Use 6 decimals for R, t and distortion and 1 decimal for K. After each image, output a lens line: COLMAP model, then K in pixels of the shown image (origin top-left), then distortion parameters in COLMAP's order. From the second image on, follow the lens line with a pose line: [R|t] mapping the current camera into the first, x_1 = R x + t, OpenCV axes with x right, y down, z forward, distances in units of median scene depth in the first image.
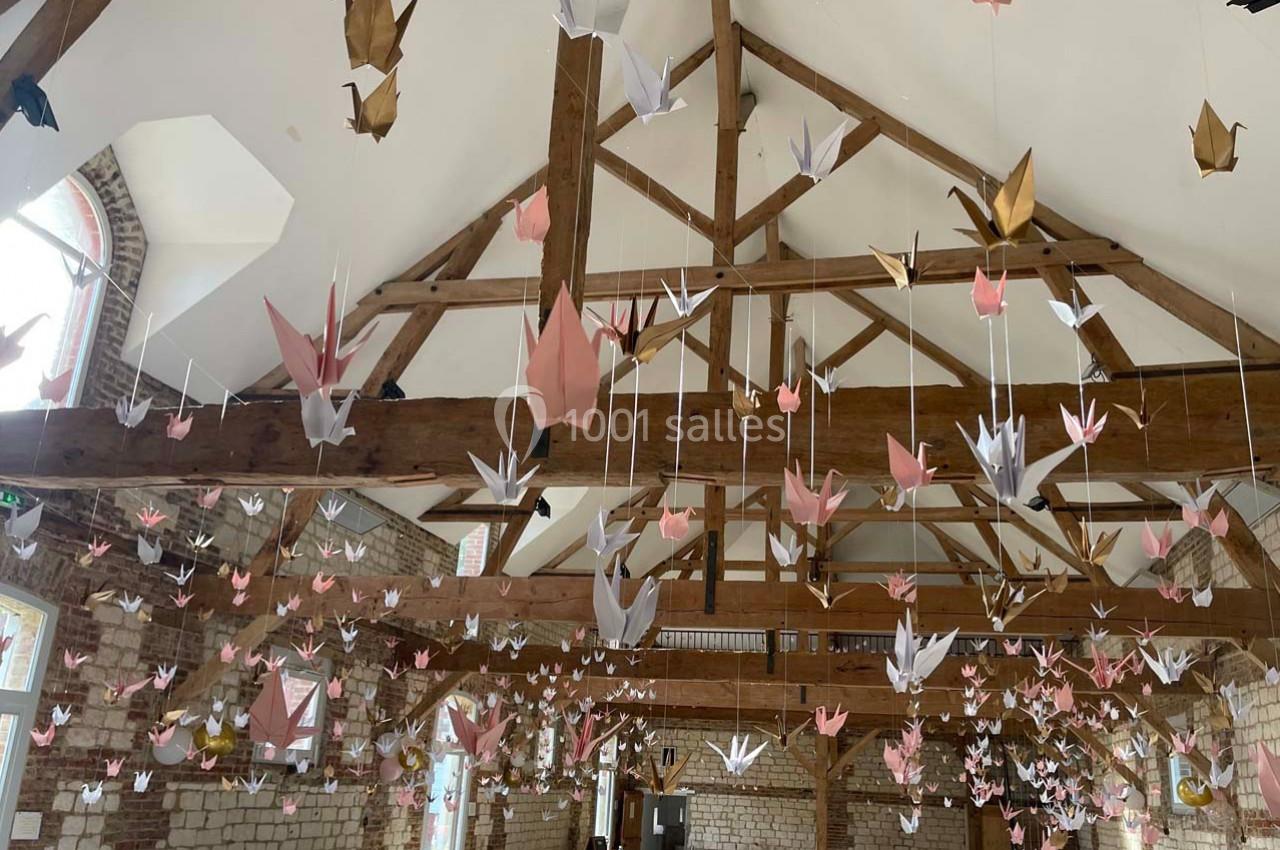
lens RADIAL K [[1066.9, 0, 651.6], [0, 1066.9, 469.4], [0, 0, 1]] dist [0.033983, -0.018549]
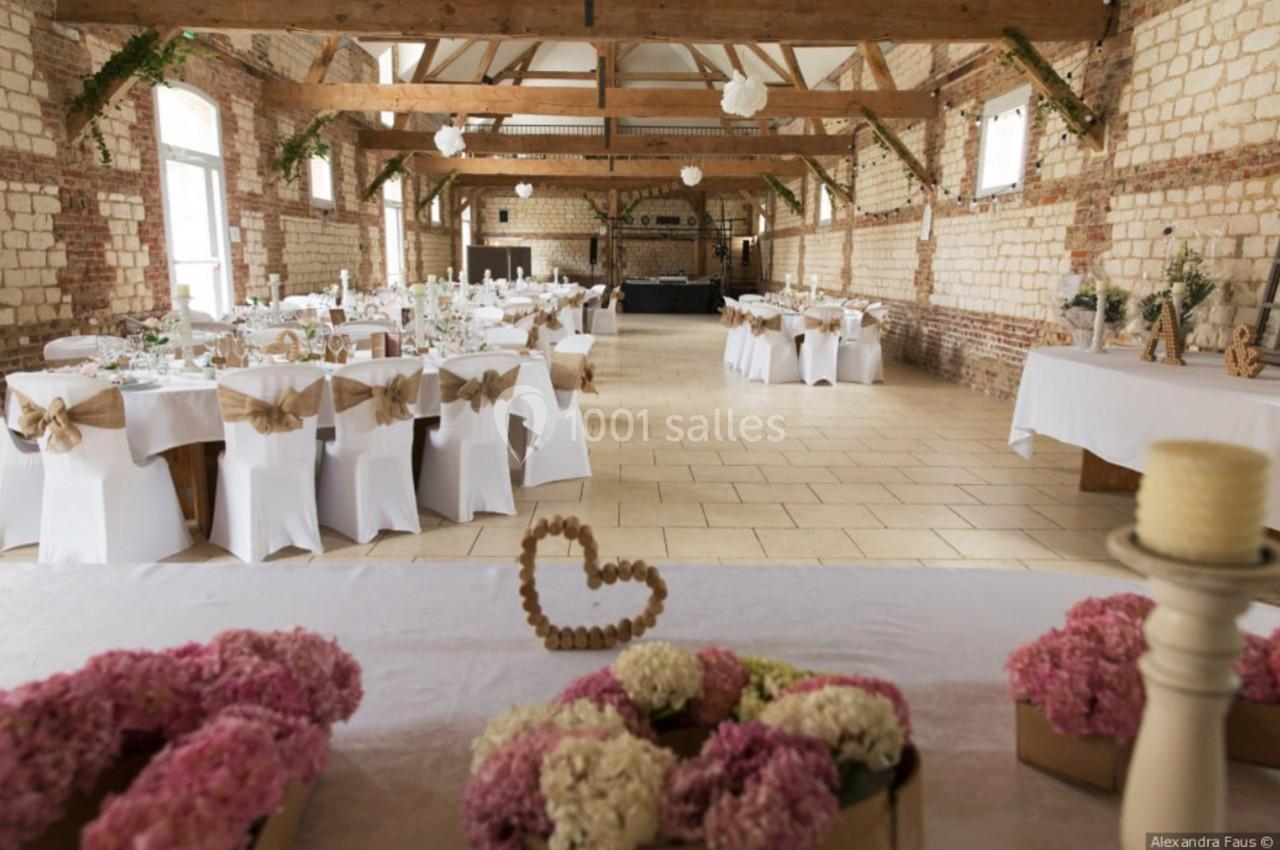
lens RADIAL K [[821.8, 0, 637.9], [0, 821.8, 422.4], [0, 0, 1]] dist [0.007310, -0.000964]
pose [[0.971841, -0.090856, 0.217415, -0.155951], [-0.022334, 0.883005, 0.468832, -0.029408], [-0.234575, -0.460486, 0.856112, -0.284596]]
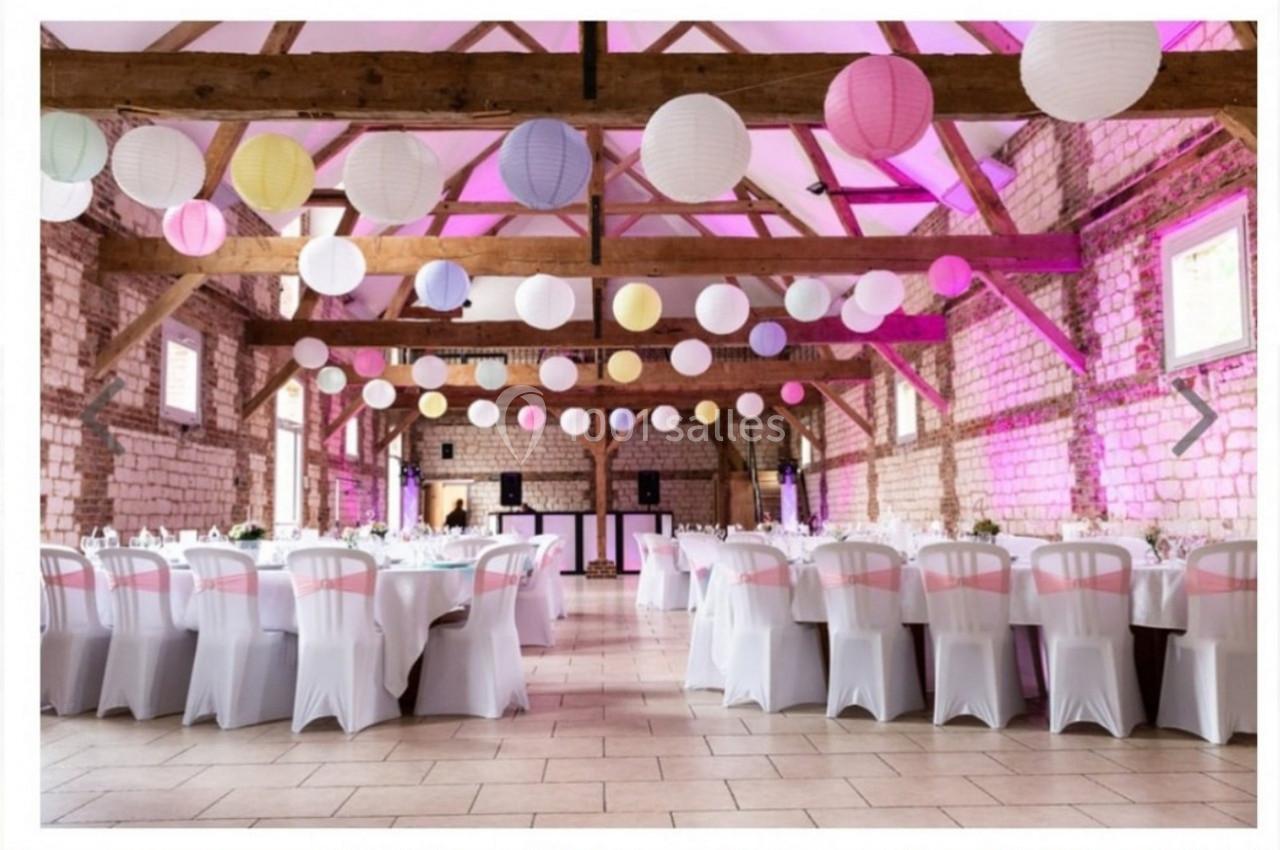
lens RADIAL K [[1105.9, 0, 645.3], [0, 1105.9, 443.9], [0, 0, 1]] dist [-0.002410, 0.008367]
pose [[0.965921, -0.050227, 0.253919, -0.149314], [-0.007332, 0.975289, 0.220811, 0.038094], [-0.258735, -0.215148, 0.941683, -0.166372]]
